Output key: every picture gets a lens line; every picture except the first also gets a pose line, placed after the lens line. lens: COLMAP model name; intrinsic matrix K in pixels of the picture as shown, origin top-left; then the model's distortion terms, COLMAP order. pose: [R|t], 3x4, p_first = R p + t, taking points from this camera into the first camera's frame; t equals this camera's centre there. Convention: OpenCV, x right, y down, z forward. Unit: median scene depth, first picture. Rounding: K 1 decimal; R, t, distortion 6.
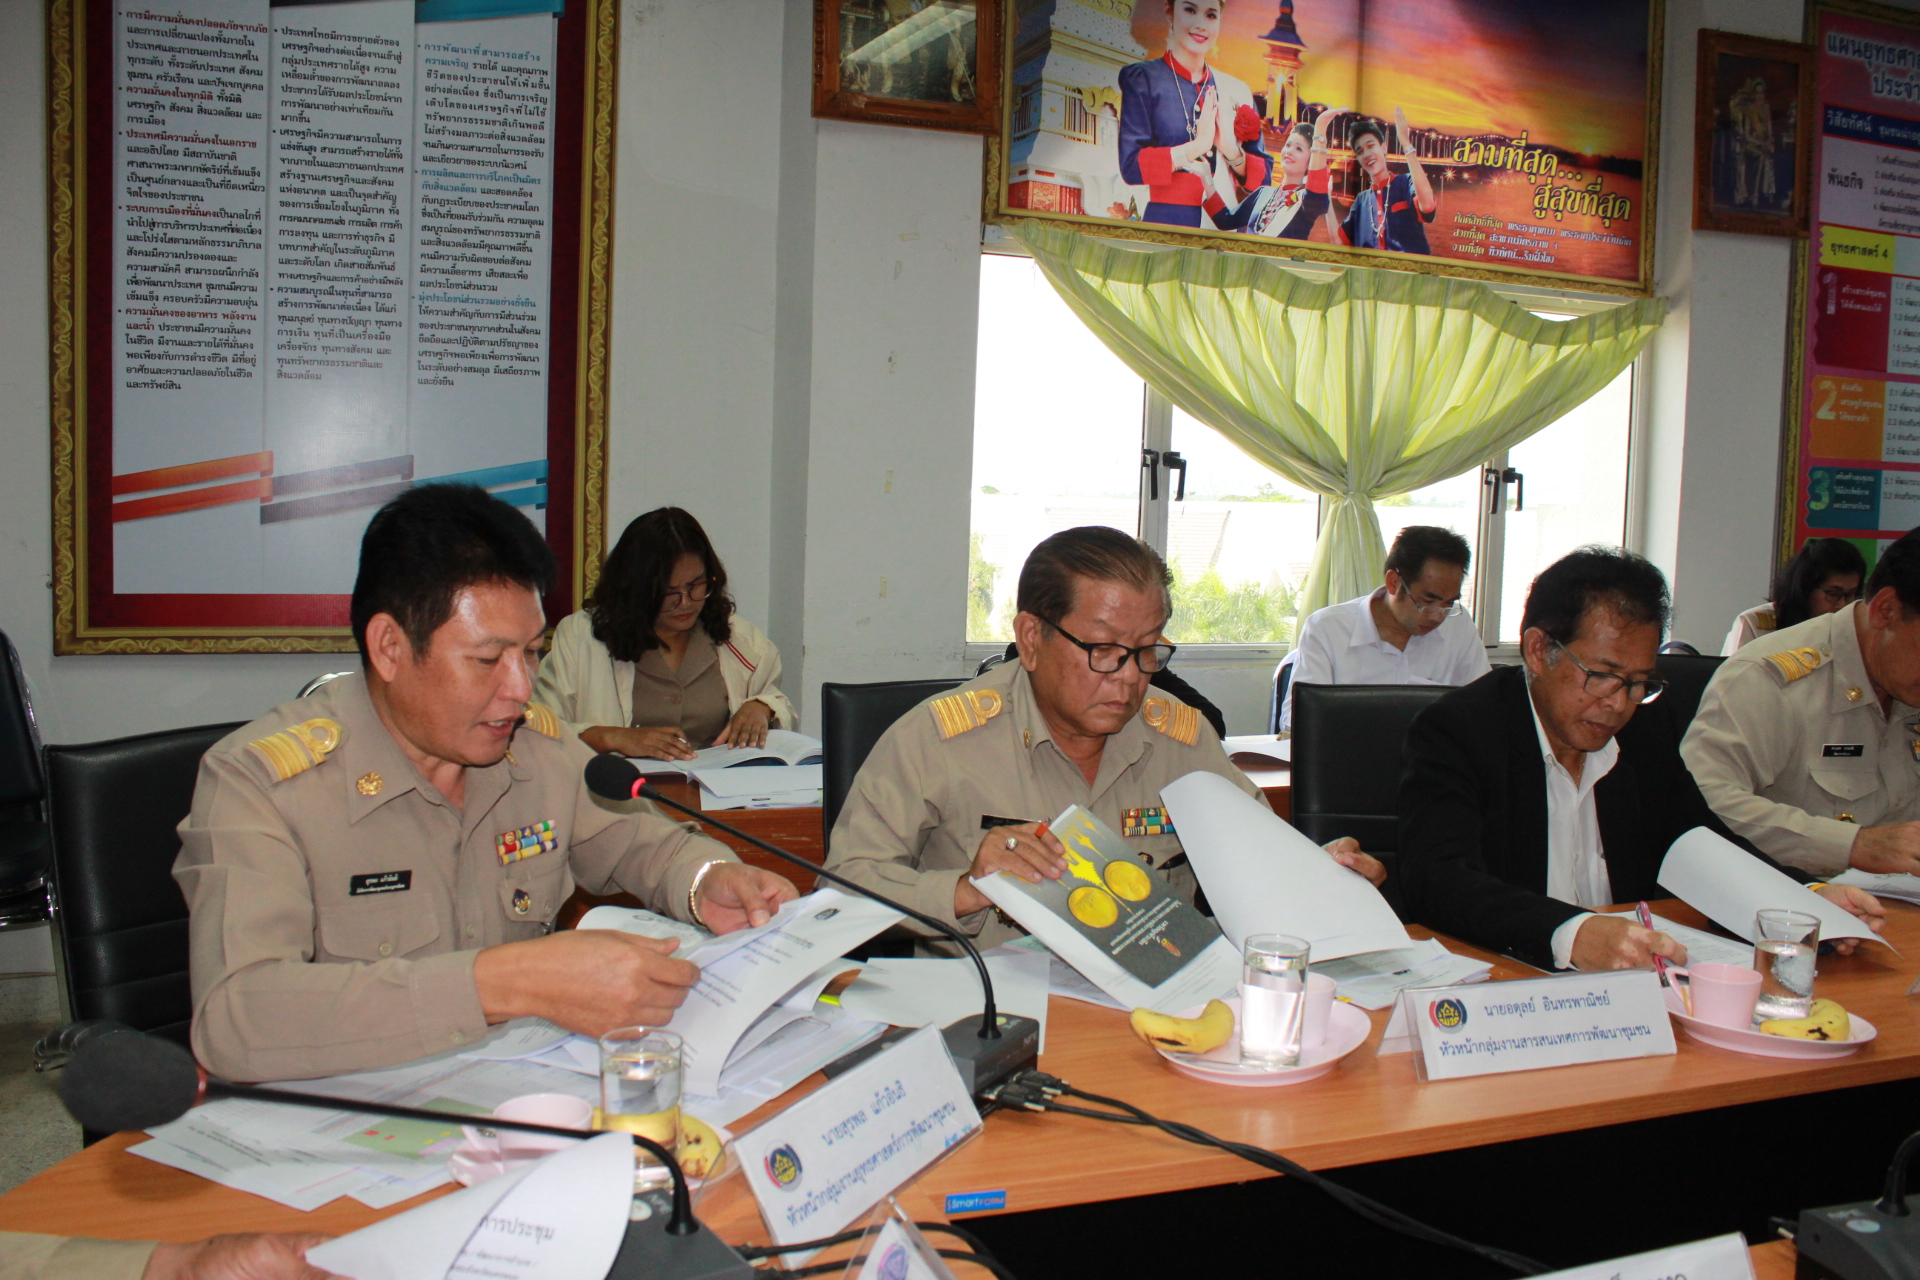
lens RADIAL K [[1590.5, 0, 944.5], [0, 1590.5, 606.9], [0, 0, 1]] dist [-0.169810, 0.151468]
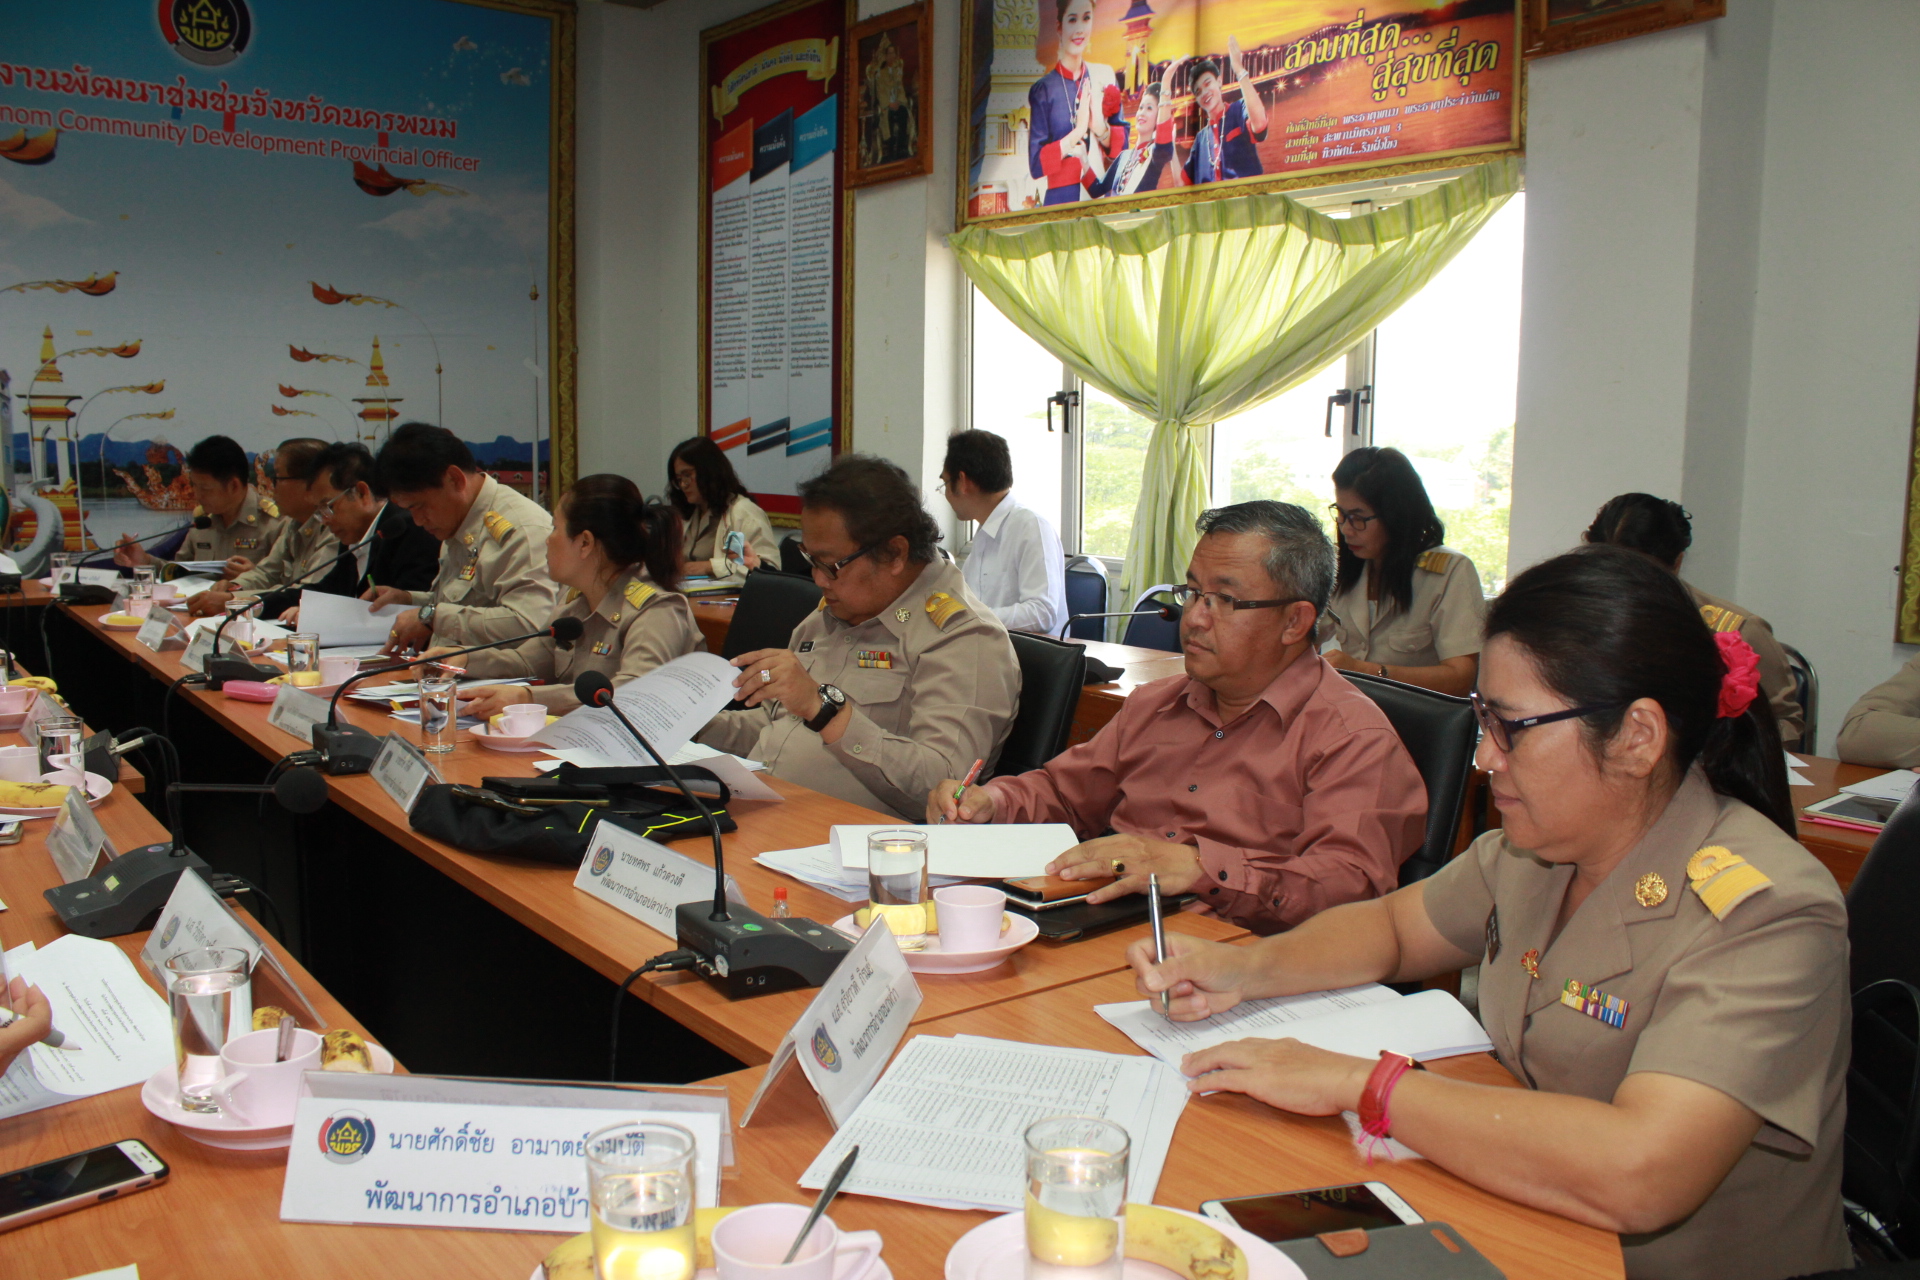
lens RADIAL K [[1590.5, 0, 963.9], [0, 1590.5, 640.0], [0, 0, 1]] dist [-0.169810, 0.151468]
pose [[0.301381, 0.094538, -0.948806, 1.170387], [-0.074589, 0.994361, 0.075385, 0.004715], [0.950582, 0.048051, 0.306733, 0.515198]]
